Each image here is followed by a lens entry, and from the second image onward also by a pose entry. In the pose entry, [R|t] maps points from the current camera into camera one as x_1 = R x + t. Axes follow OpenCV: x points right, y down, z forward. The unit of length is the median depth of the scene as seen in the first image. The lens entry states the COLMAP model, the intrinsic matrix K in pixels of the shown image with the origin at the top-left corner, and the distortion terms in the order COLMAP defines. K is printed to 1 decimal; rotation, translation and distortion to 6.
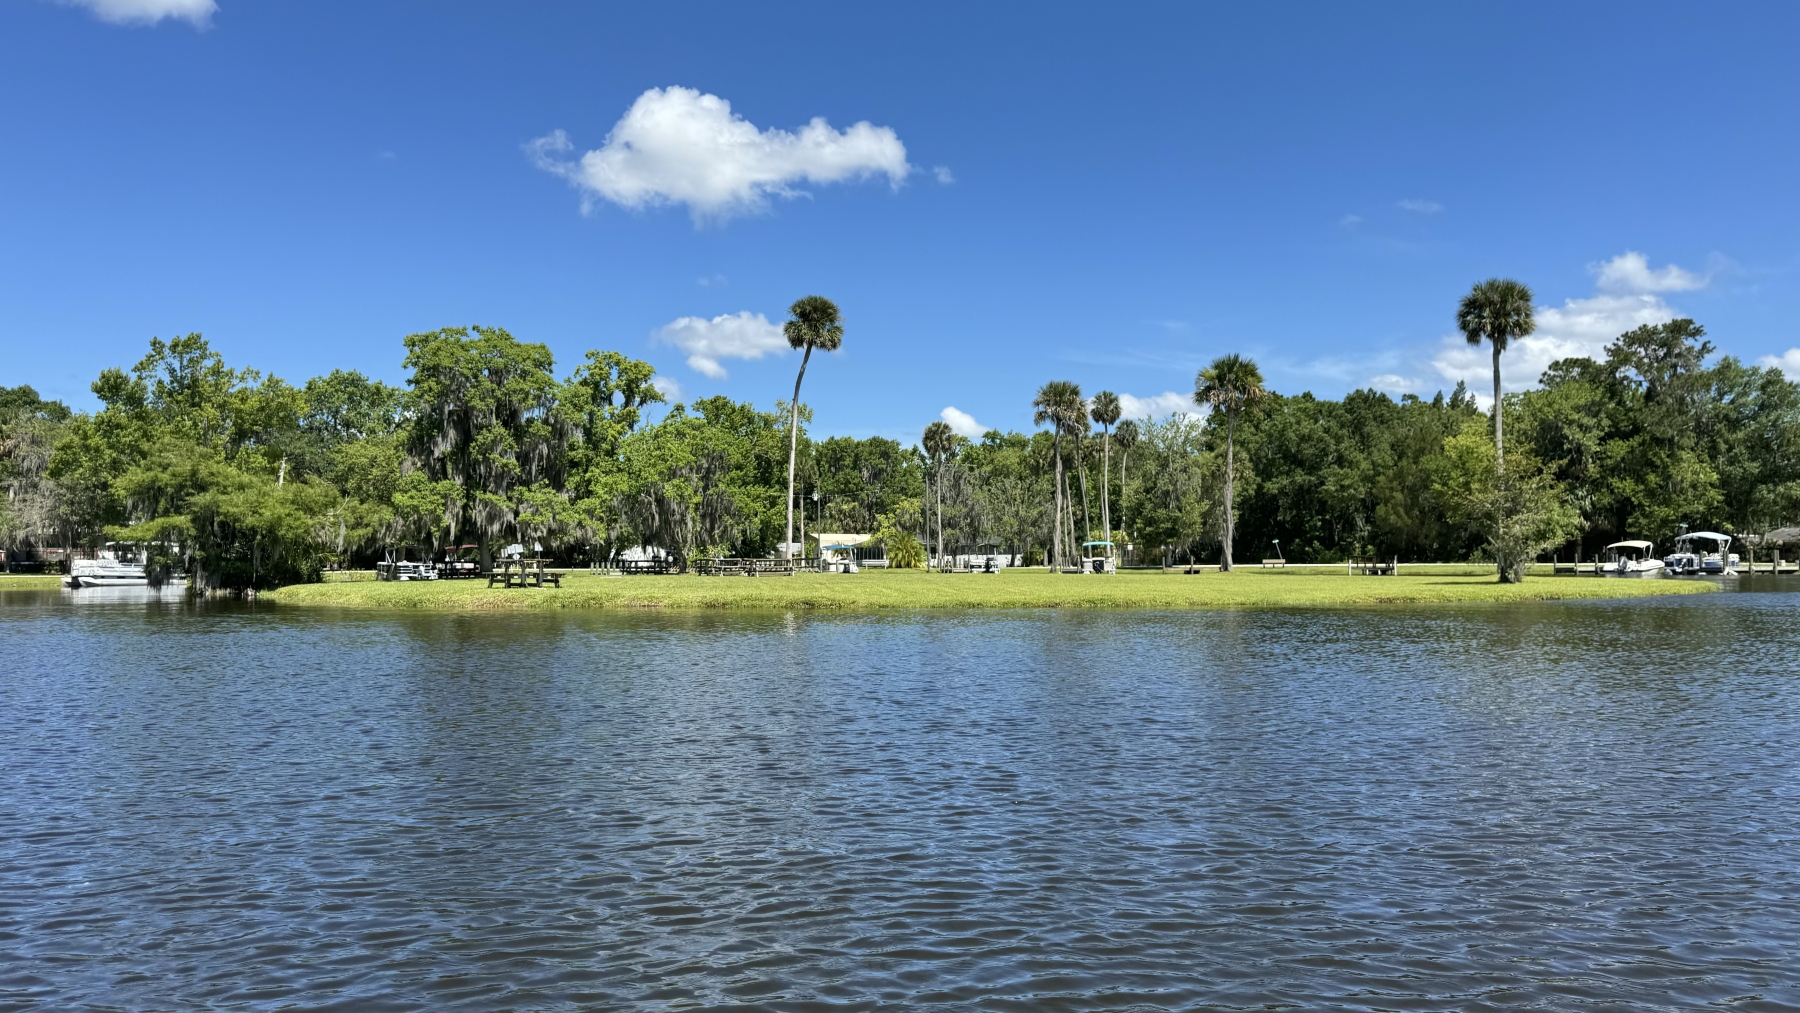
lens RADIAL K [[1308.6, 0, 907.8], [0, 1308.6, 520.3], [0, 0, 1]] dist [-0.002759, 0.000971]
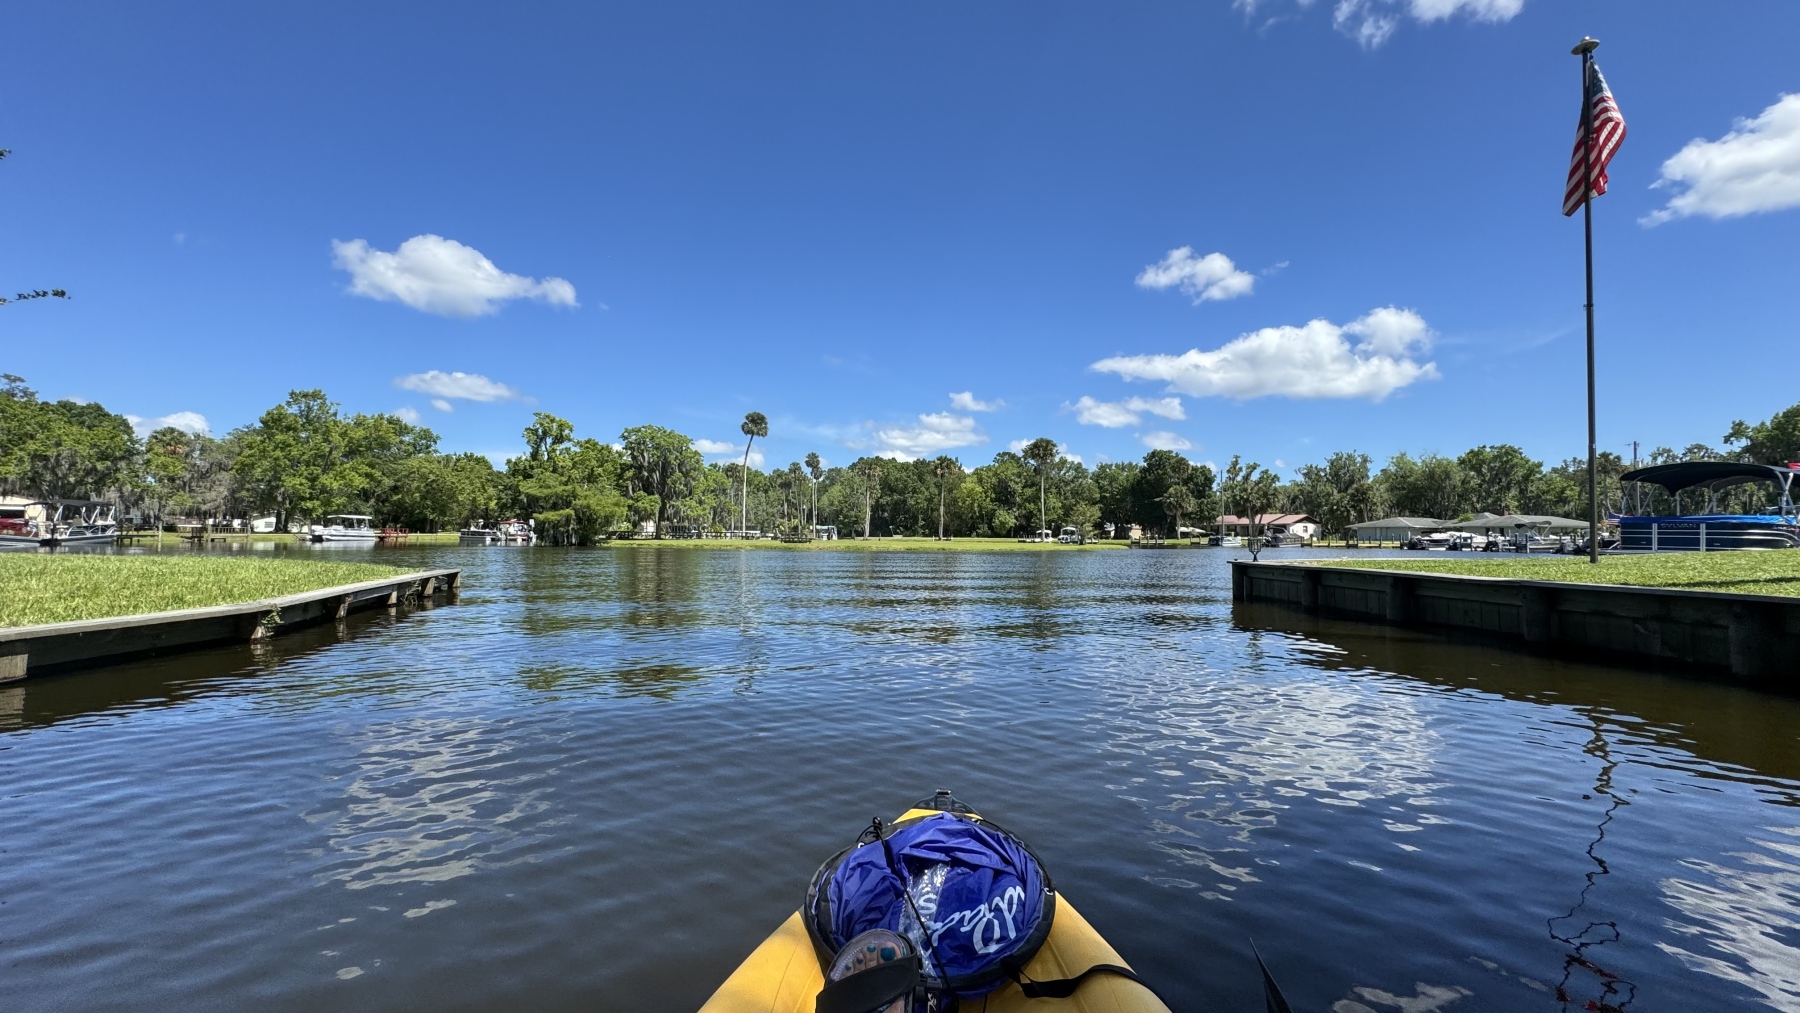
lens RADIAL K [[723.2, 0, 874.3], [0, 723.2, 492.2], [0, 0, 1]] dist [-0.017099, -0.000581]
pose [[0.921426, 0.039278, 0.386563, -0.239653], [-0.030178, 0.999107, -0.029583, -0.005095], [-0.387380, 0.015593, 0.921788, -0.130736]]
